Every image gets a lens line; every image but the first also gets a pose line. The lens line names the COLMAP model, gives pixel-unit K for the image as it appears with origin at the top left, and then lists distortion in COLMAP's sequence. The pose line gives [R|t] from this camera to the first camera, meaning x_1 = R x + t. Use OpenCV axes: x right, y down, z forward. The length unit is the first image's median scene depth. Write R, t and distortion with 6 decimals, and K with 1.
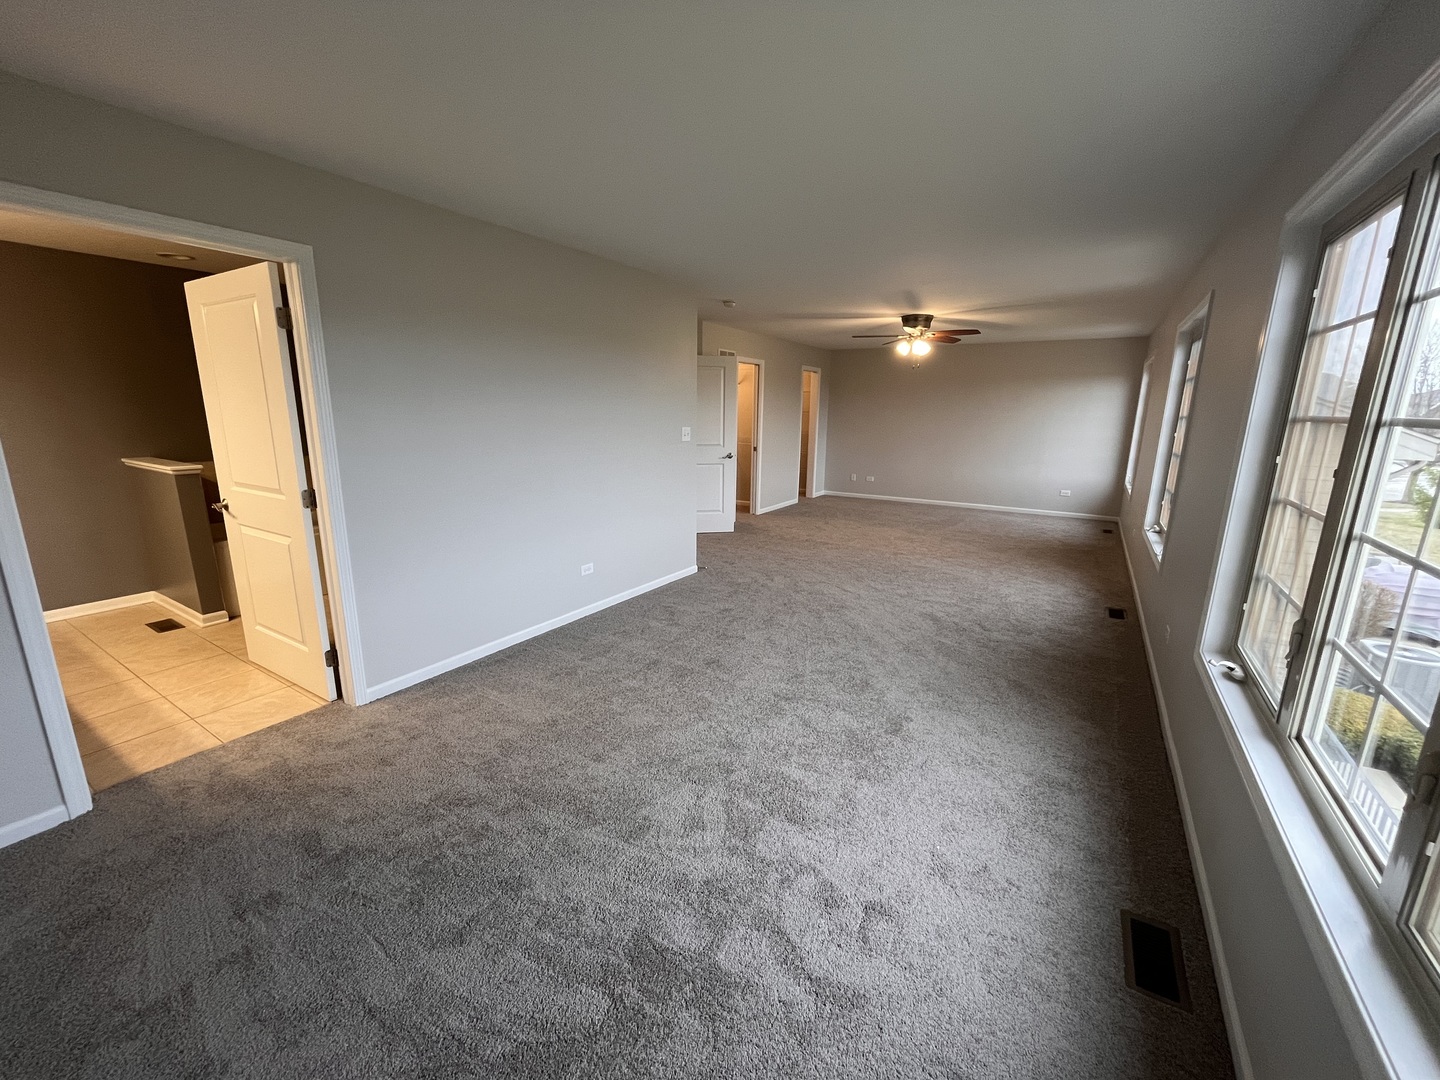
lens RADIAL K [[579.9, 0, 716.4], [0, 579.9, 541.2], [0, 0, 1]] dist [-0.001567, 0.000168]
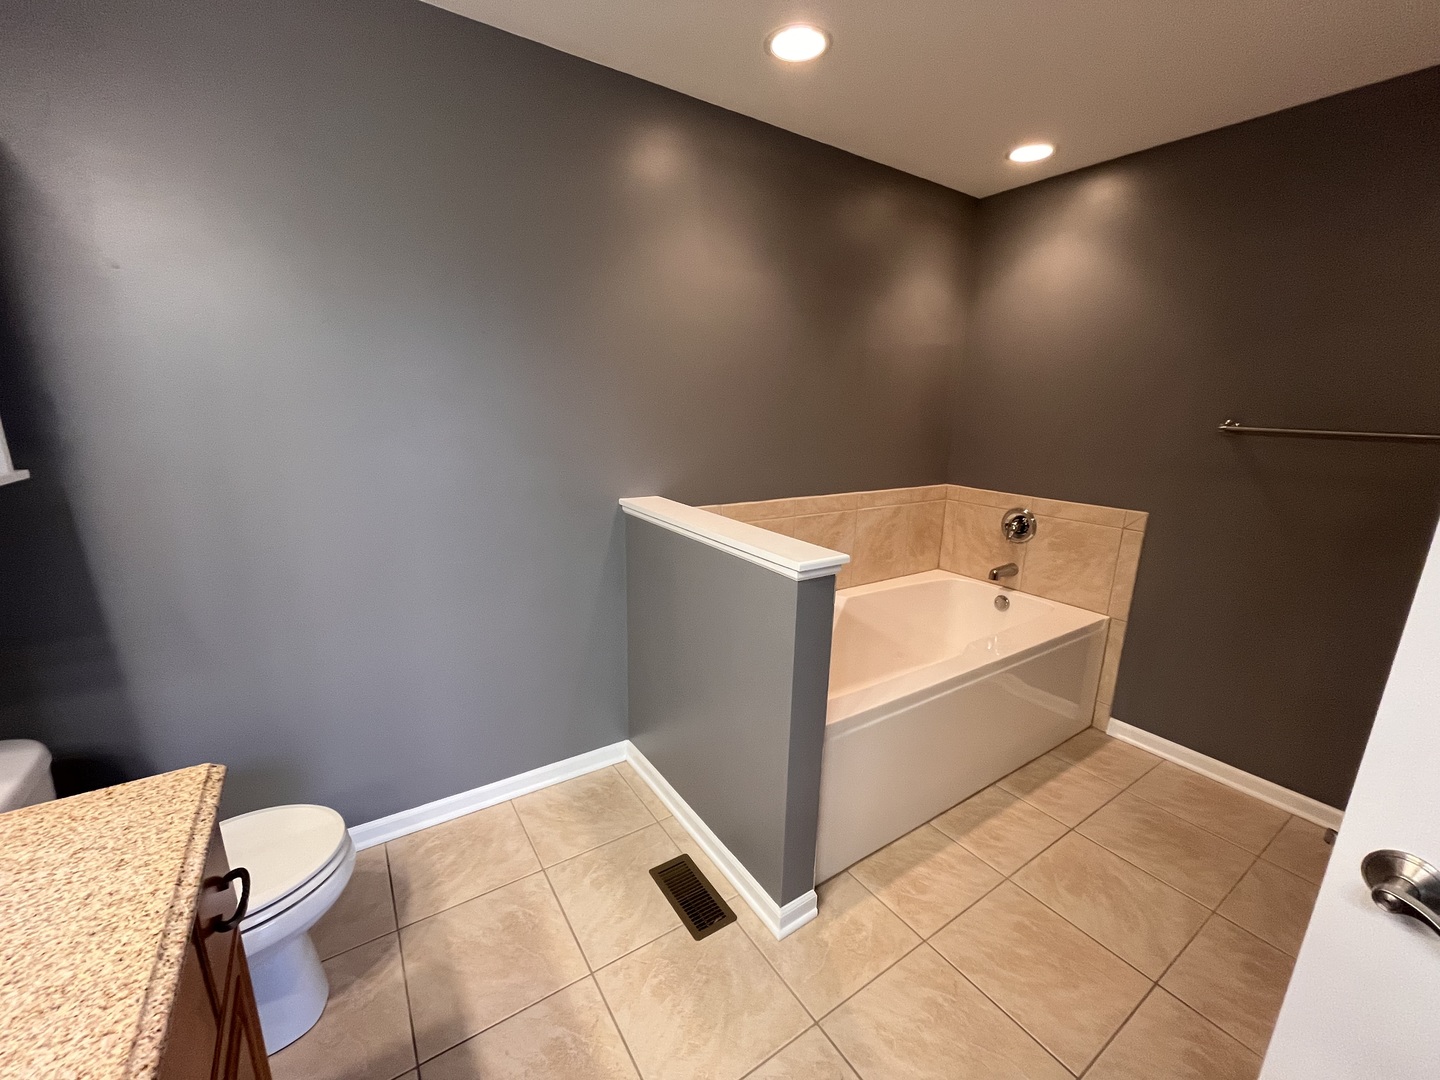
lens RADIAL K [[579.9, 0, 716.4], [0, 579.9, 541.2], [0, 0, 1]] dist [-0.001567, 0.000168]
pose [[0.914925, 0.108260, -0.388833, -0.798988], [-0.108607, 0.993860, 0.021162, -0.134250], [0.388737, 0.022868, 0.921065, 0.600159]]
